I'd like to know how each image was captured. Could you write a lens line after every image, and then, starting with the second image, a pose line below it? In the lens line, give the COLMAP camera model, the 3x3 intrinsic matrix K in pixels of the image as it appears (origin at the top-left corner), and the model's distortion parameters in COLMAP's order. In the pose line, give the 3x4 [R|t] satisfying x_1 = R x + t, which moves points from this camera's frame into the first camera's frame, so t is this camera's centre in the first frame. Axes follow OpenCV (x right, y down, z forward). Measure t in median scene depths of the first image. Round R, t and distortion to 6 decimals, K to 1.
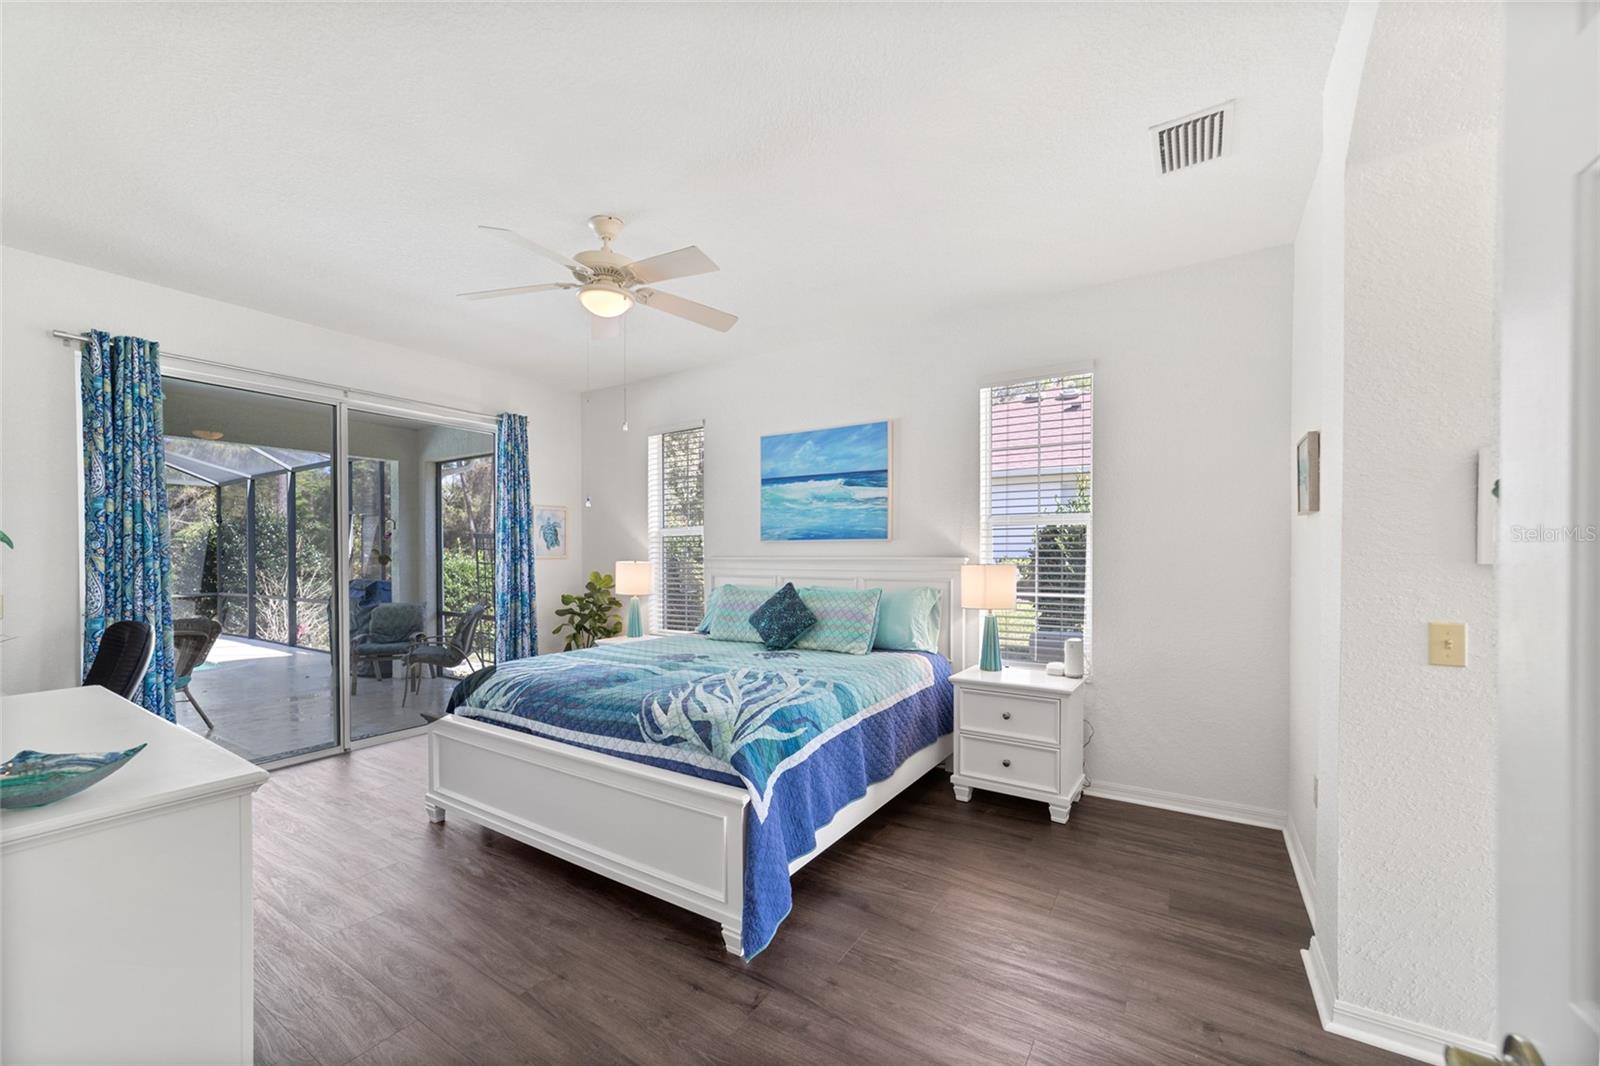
lens RADIAL K [[629.3, 0, 796.4], [0, 629.3, 557.8], [0, 0, 1]] dist [-0.000591, -0.000040]
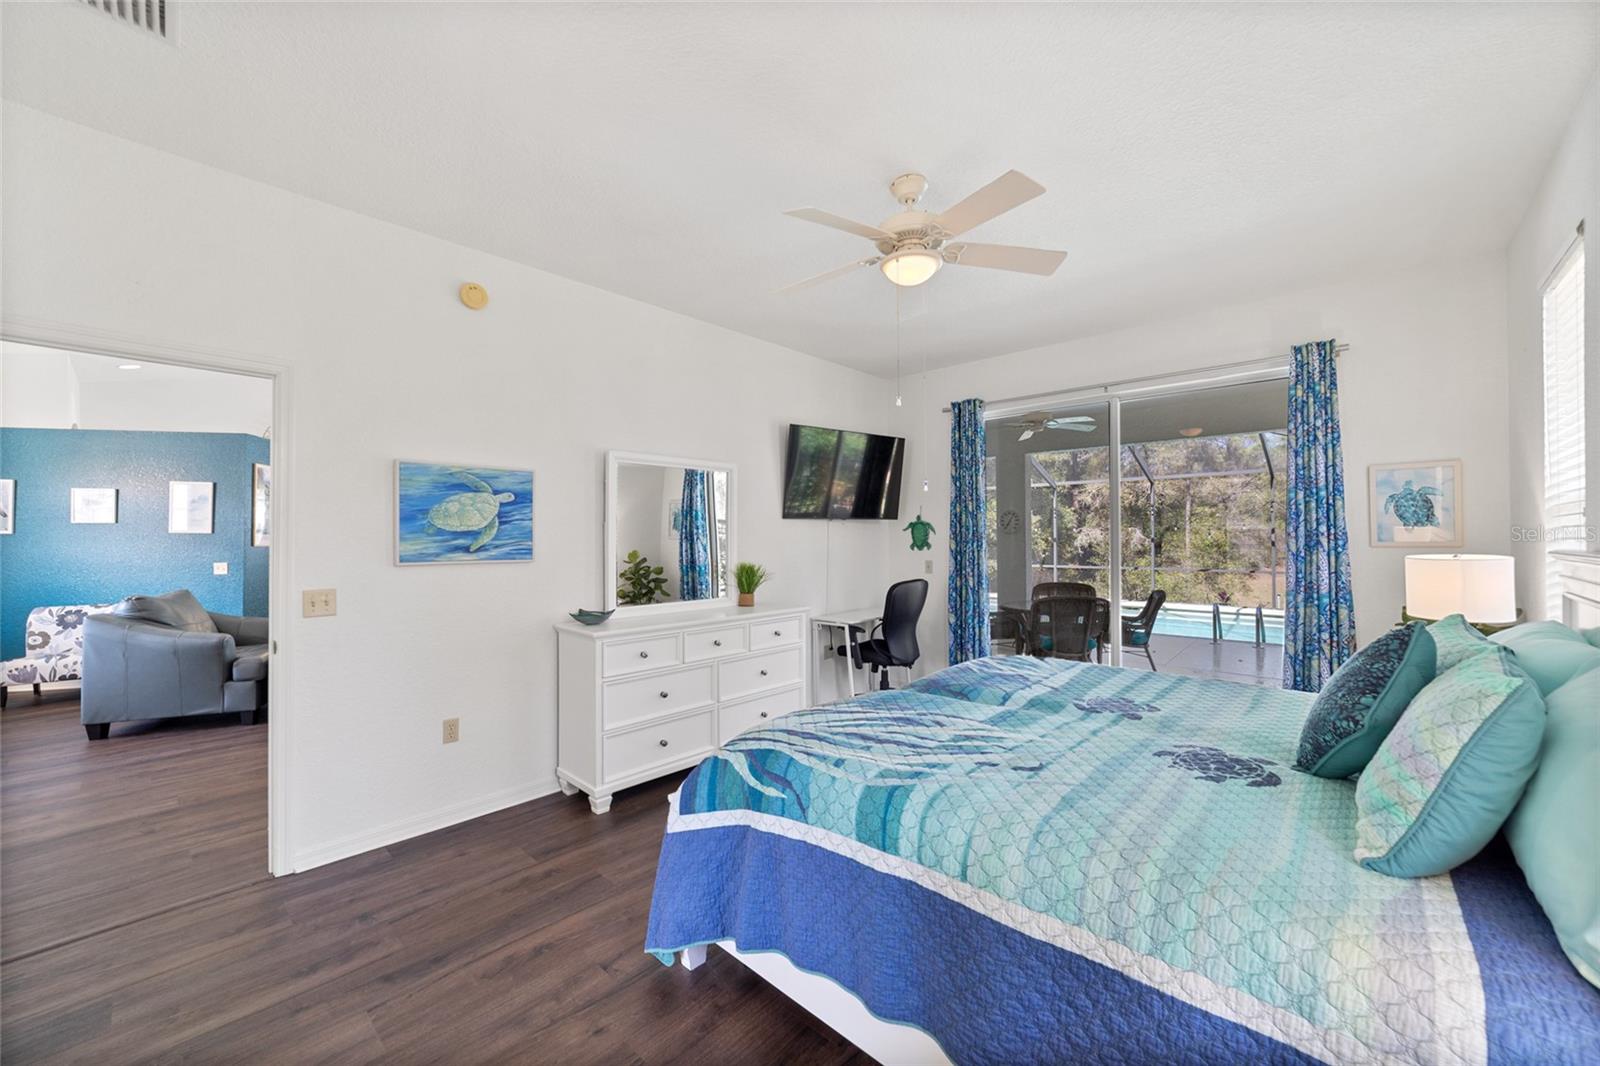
lens RADIAL K [[614.8, 0, 799.0], [0, 614.8, 527.6], [0, 0, 1]] dist [-0.016863, 0.008793]
pose [[-0.177737, -0.012781, -0.983995, 0.636738], [-0.002638, 0.999918, -0.012511, -0.016952], [0.984075, 0.000372, -0.177756, 1.056702]]
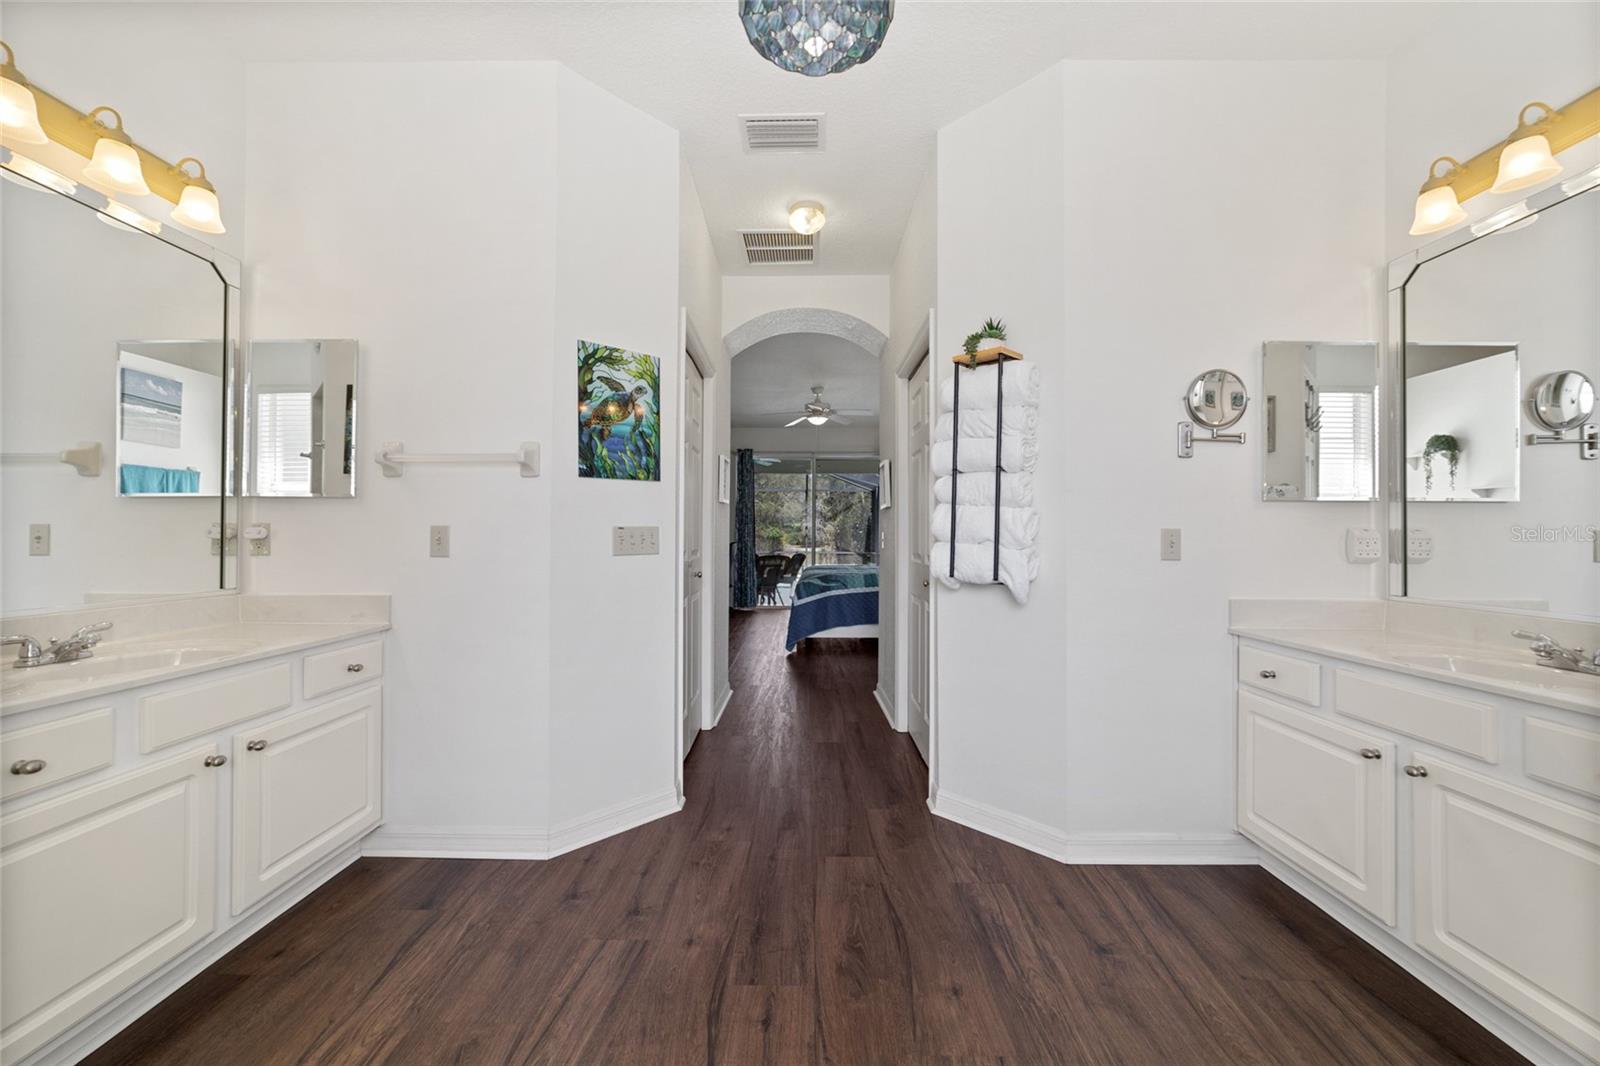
lens RADIAL K [[614.8, 0, 799.0], [0, 614.8, 527.6], [0, 0, 1]] dist [-0.016863, 0.008793]
pose [[0.545028, -0.005888, -0.838397, 1.866911], [-0.008729, 0.999881, -0.012697, 0.068866], [0.838372, 0.014238, 0.544912, -0.448867]]
